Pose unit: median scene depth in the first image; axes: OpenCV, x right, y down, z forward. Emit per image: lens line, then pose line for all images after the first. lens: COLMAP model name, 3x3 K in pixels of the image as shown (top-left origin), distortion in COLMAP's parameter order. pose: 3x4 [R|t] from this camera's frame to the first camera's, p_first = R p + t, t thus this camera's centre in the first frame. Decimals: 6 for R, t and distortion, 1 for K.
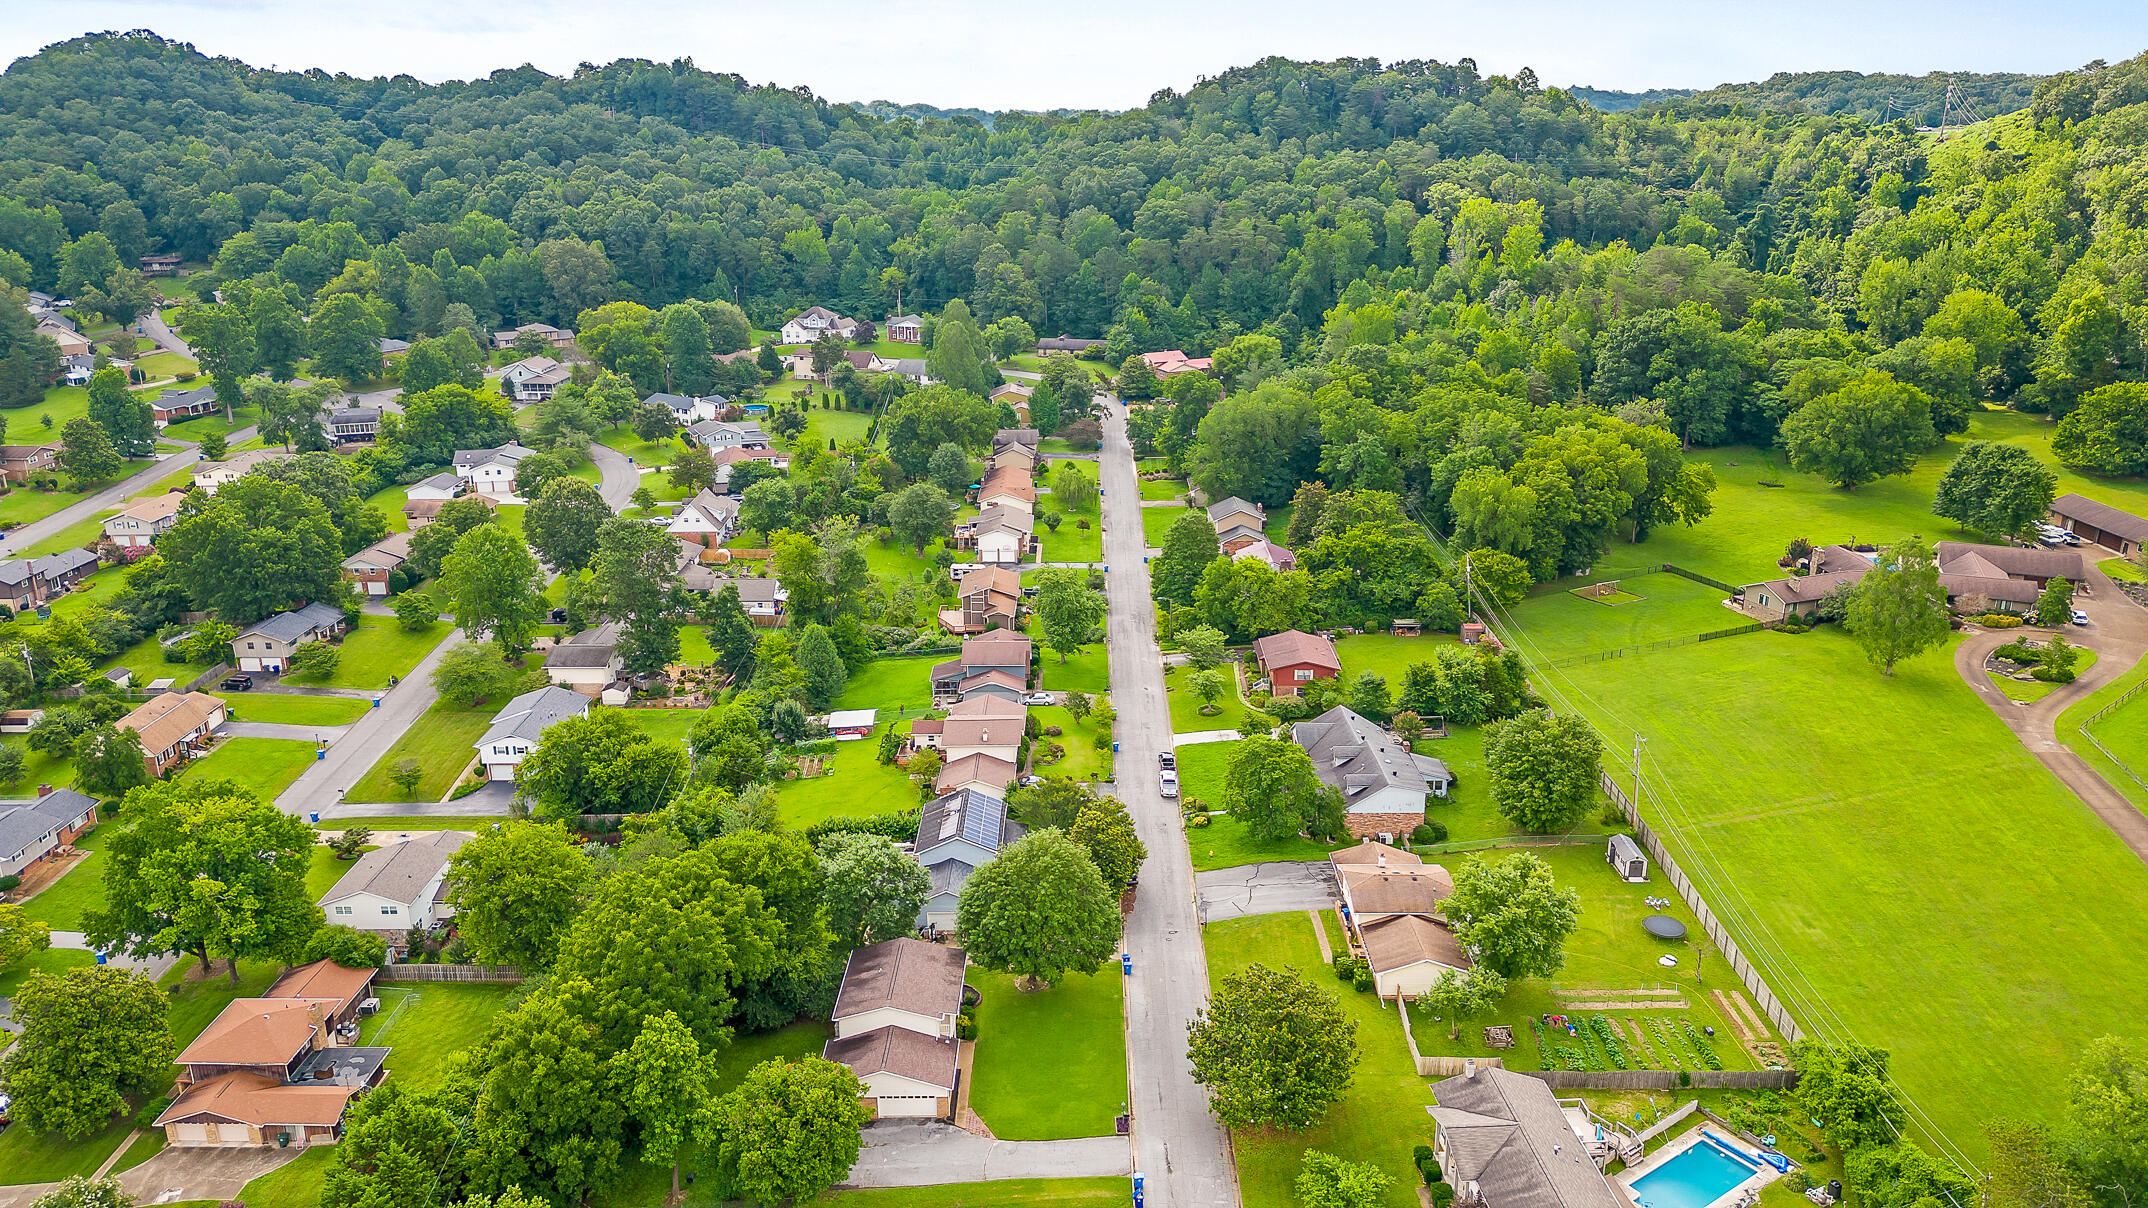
lens RADIAL K [[1476.5, 0, 1079.7], [0, 1476.5, 617.5], [0, 0, 1]] dist [0.047908, -0.040098]
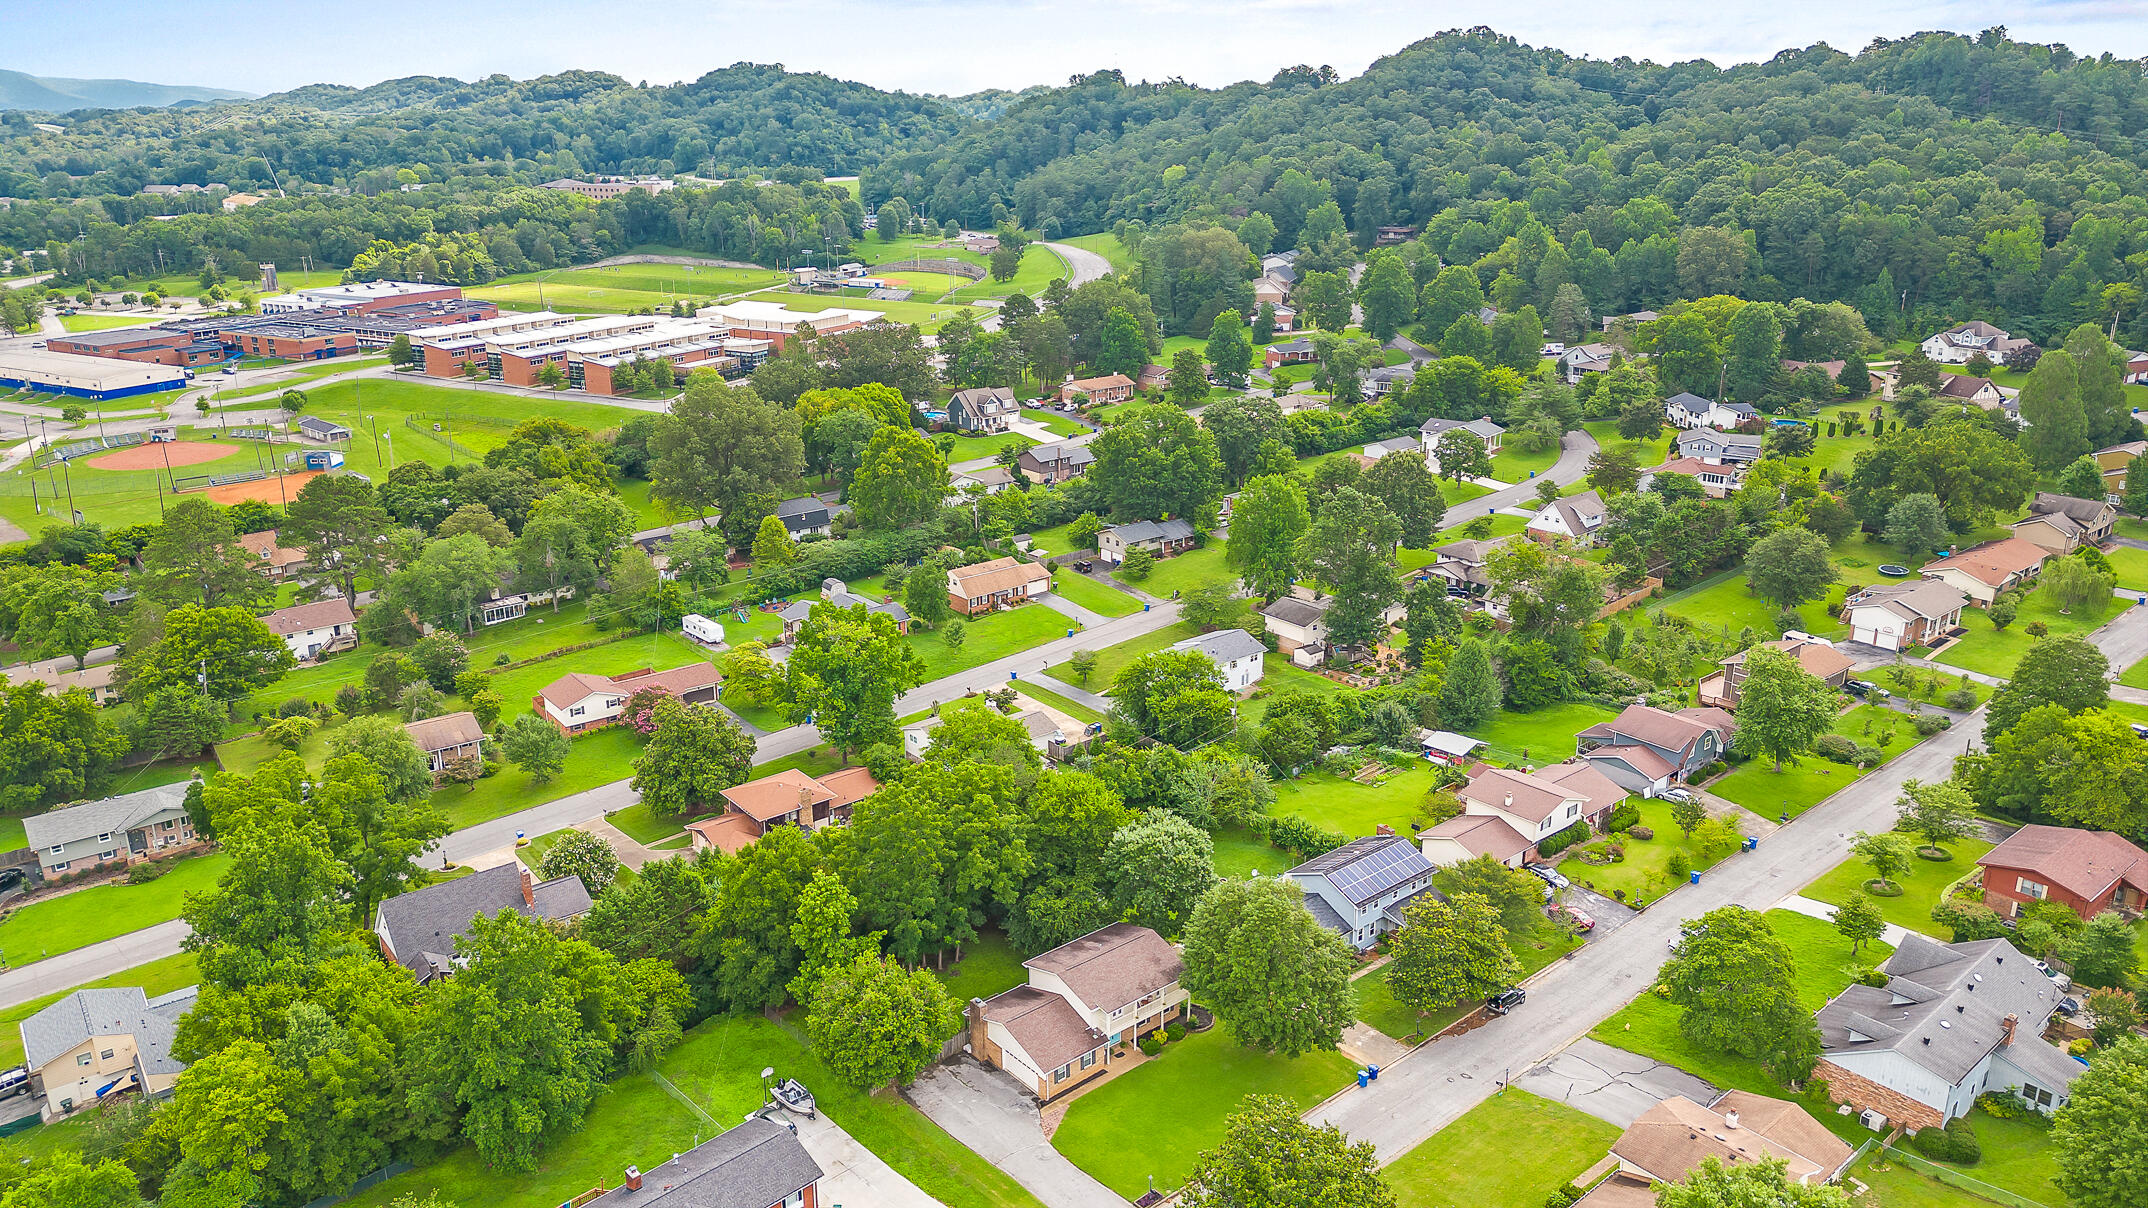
lens RADIAL K [[1476.5, 0, 1073.3], [0, 1476.5, 616.4], [0, 0, 1]] dist [0.047908, -0.040098]
pose [[0.644138, 0.246035, -0.724260, 0.298197], [-0.240961, 0.963917, 0.113143, -0.048312], [0.725964, 0.101639, 0.680181, 0.165395]]
